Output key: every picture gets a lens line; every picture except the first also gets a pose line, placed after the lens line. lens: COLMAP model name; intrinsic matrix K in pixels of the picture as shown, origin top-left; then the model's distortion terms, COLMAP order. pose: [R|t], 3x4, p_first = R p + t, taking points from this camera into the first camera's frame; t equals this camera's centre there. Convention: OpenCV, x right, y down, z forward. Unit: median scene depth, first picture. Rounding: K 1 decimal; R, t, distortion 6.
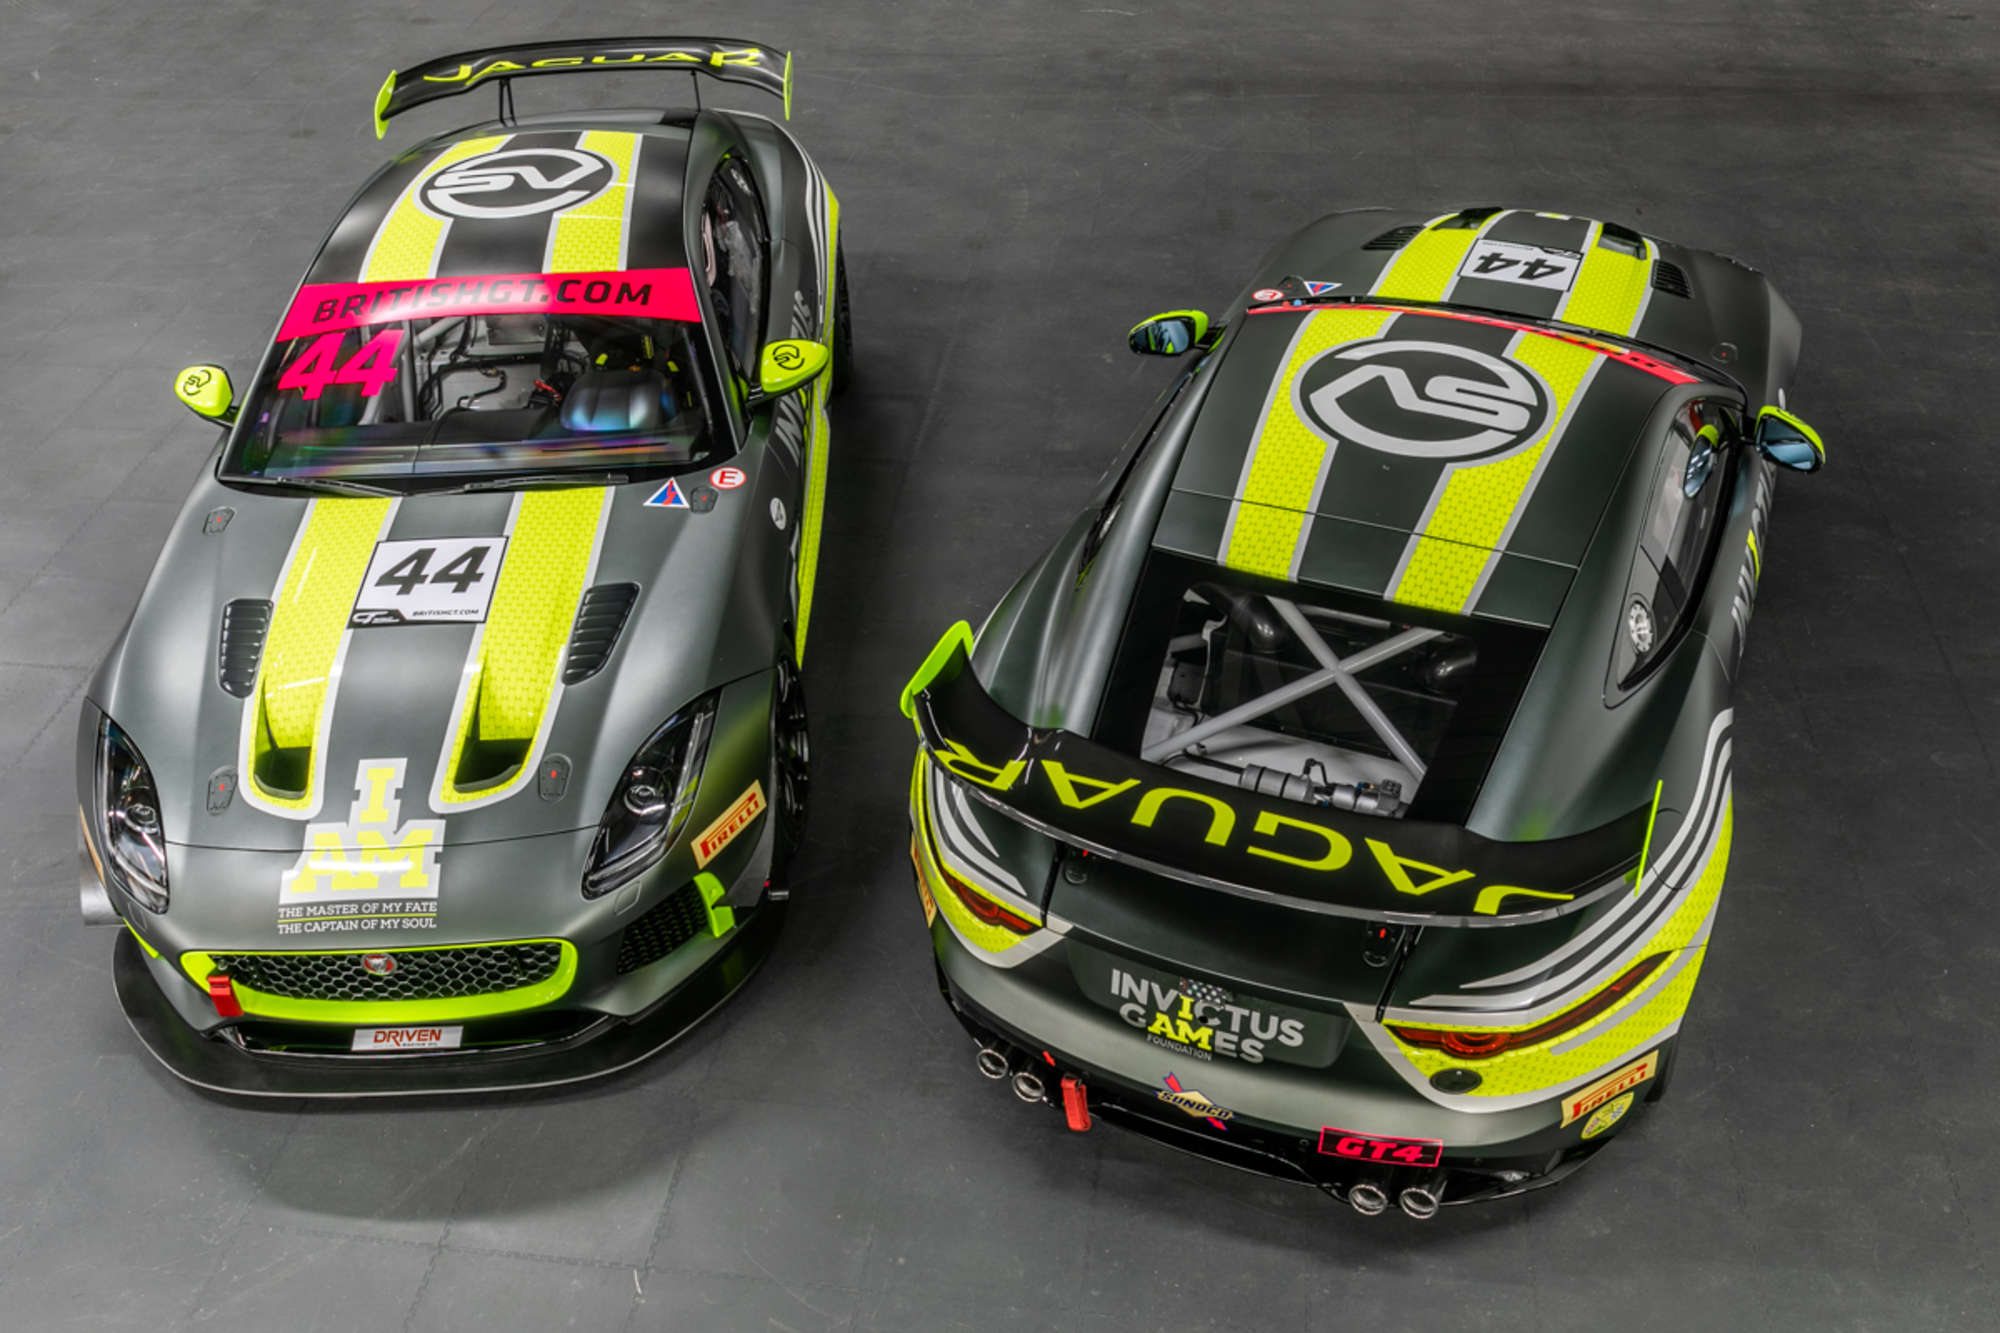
lens RADIAL K [[1771.3, 0, 982.5], [0, 1771.3, 652.6], [0, 0, 1]] dist [-0.009161, -0.046366]
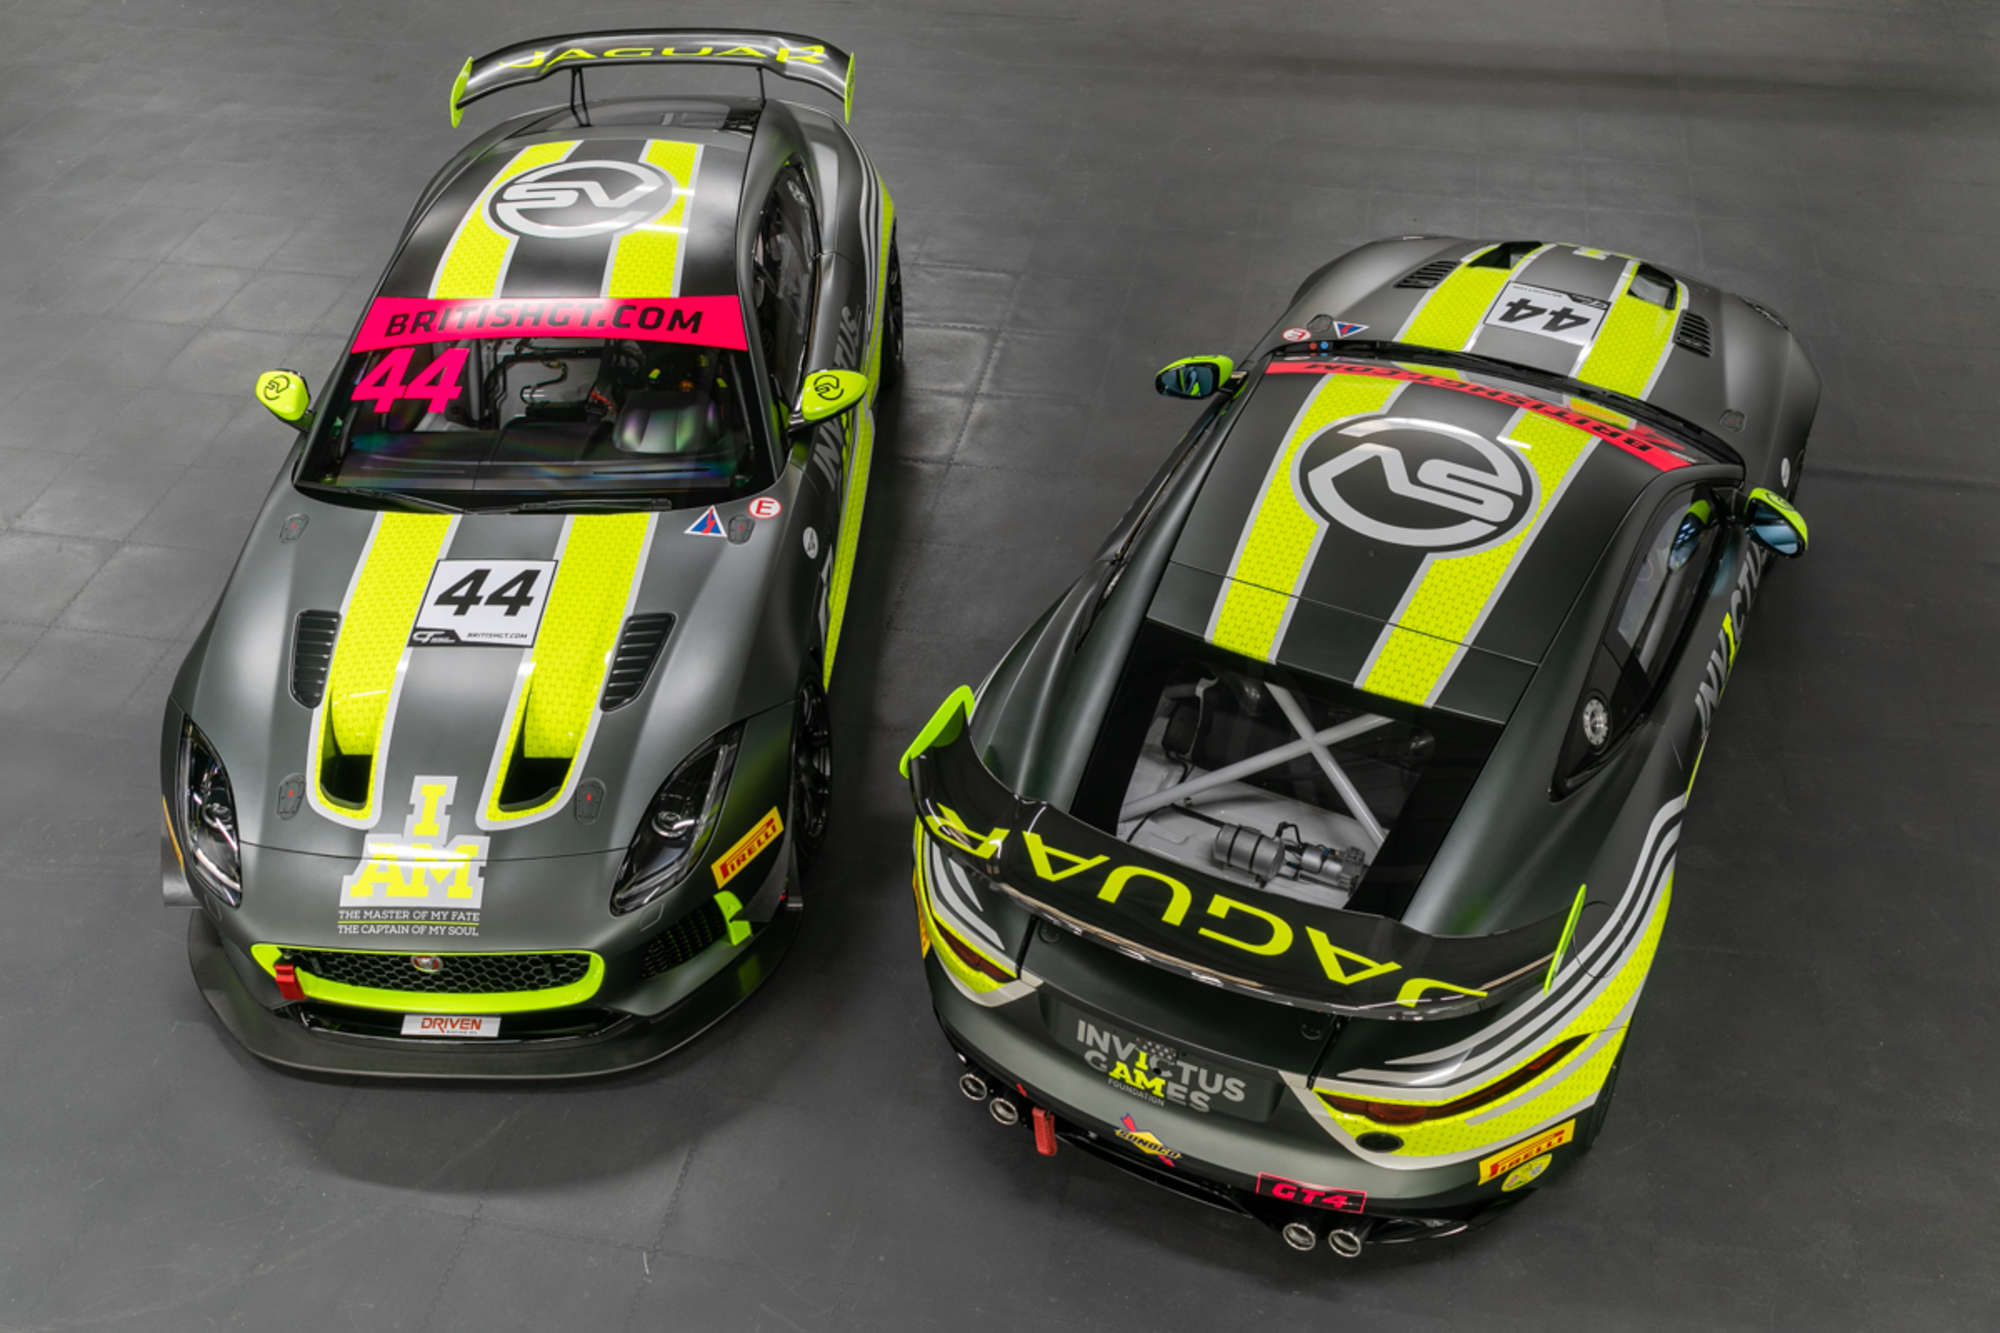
lens RADIAL K [[1821.2, 0, 981.4], [0, 1821.2, 654.5], [0, 0, 1]] dist [-0.040124, 0.051864]
pose [[0.997934, 0.047799, -0.042924, 0.042930], [-0.045111, 0.997084, 0.061545, -0.097864], [0.045741, -0.059481, 0.997181, -0.101768]]
